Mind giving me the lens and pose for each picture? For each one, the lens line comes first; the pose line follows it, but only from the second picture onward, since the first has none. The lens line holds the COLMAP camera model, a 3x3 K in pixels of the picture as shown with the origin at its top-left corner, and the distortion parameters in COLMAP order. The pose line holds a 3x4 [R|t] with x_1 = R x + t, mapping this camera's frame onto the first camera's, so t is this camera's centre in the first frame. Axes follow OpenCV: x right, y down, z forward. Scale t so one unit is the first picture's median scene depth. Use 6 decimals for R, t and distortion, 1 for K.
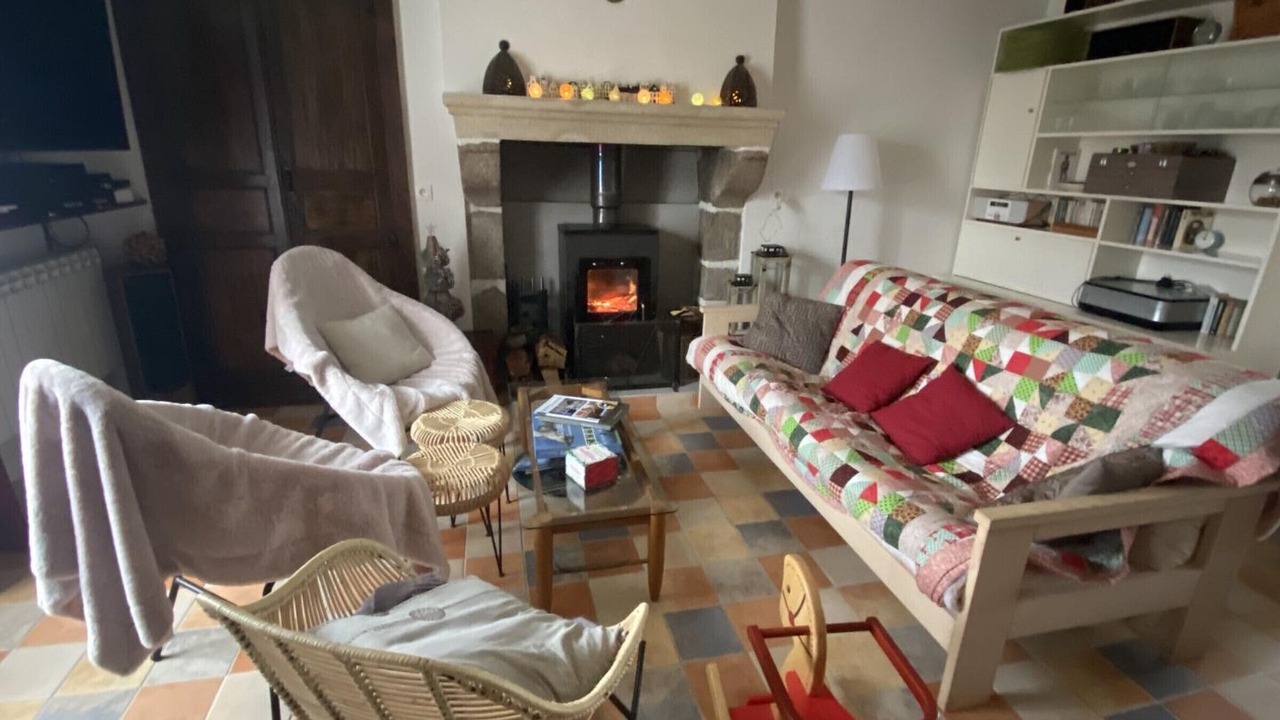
lens RADIAL K [[629.2, 0, 640.0], [0, 629.2, 360.0], [0, 0, 1]] dist [0.036869, -0.034070]
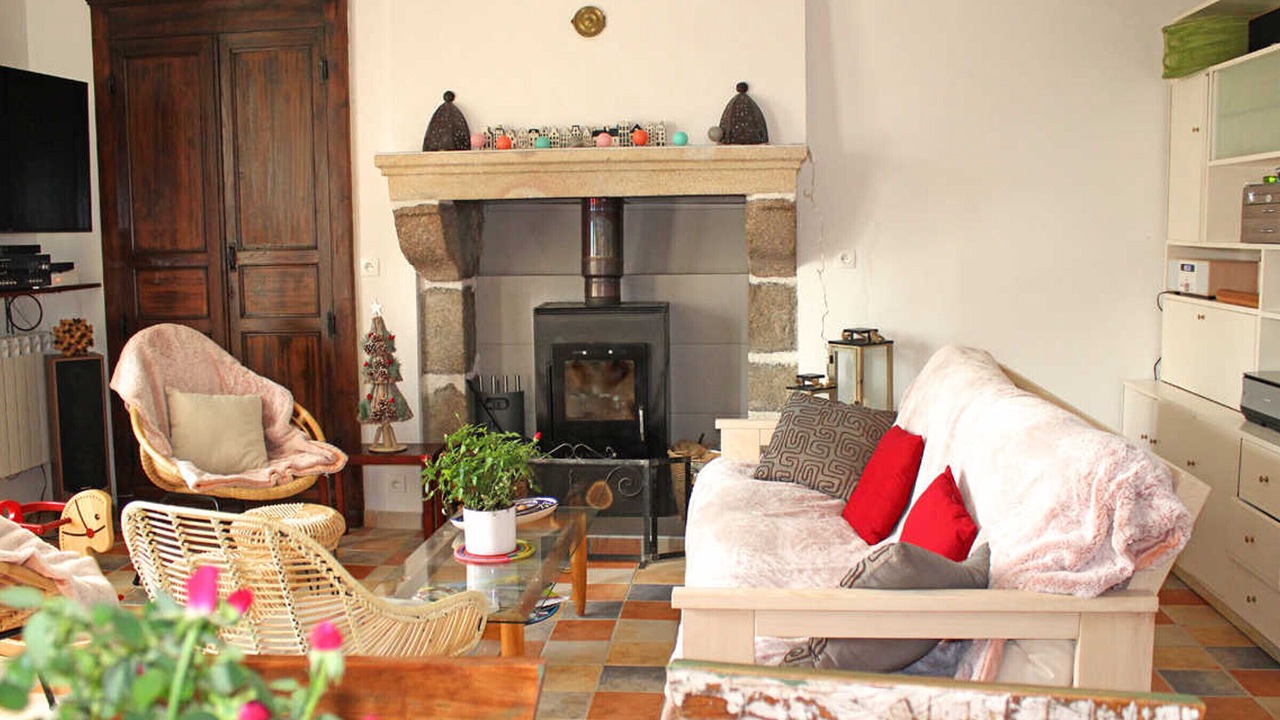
lens RADIAL K [[1240.2, 0, 640.0], [0, 1240.2, 360.0], [0, 0, 1]] dist [-0.209861, 0.302091]
pose [[0.949493, -0.003242, -0.313770, 0.526525], [-0.059695, 0.979819, -0.190766, 0.145385], [0.308057, 0.199861, 0.930138, -0.368307]]
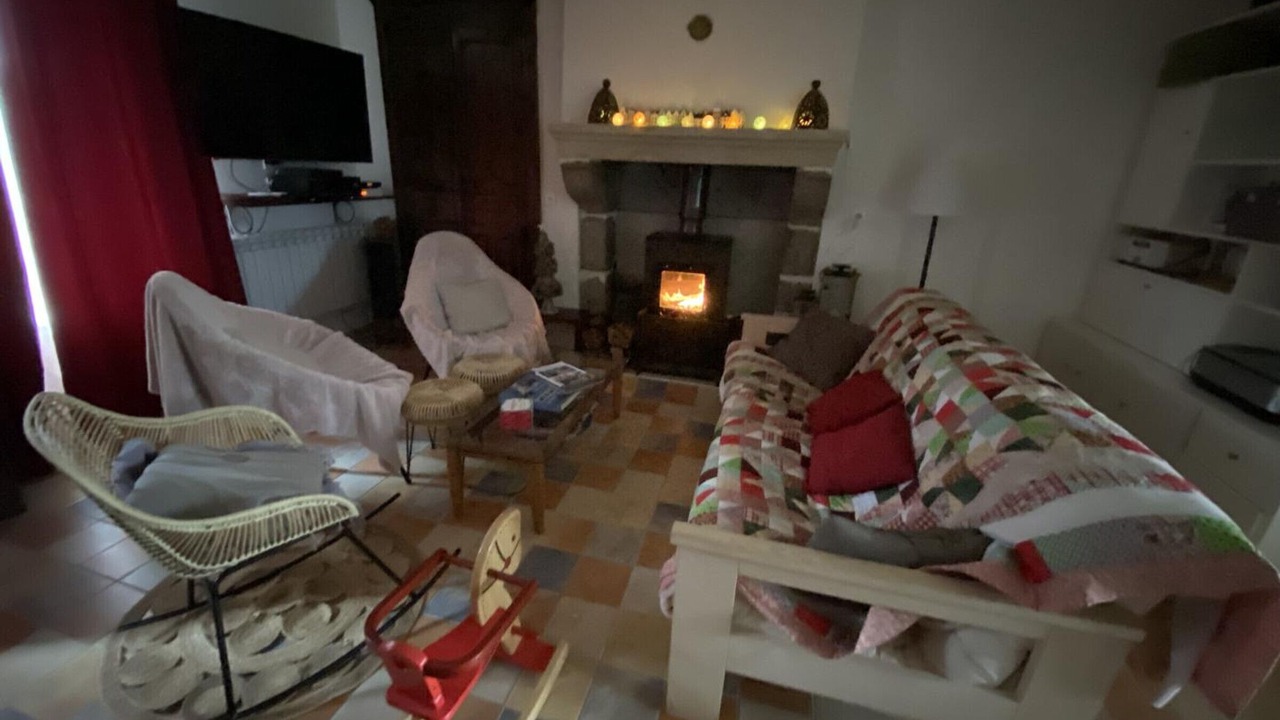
lens RADIAL K [[521.9, 0, 633.6], [0, 521.9, 362.8], [0, 0, 1]] dist [0.024881, -0.019702]
pose [[0.879137, 0.177207, -0.442399, 0.387000], [-0.168687, 0.983908, 0.058898, -0.024197], [0.445717, 0.022847, 0.894882, 0.110213]]
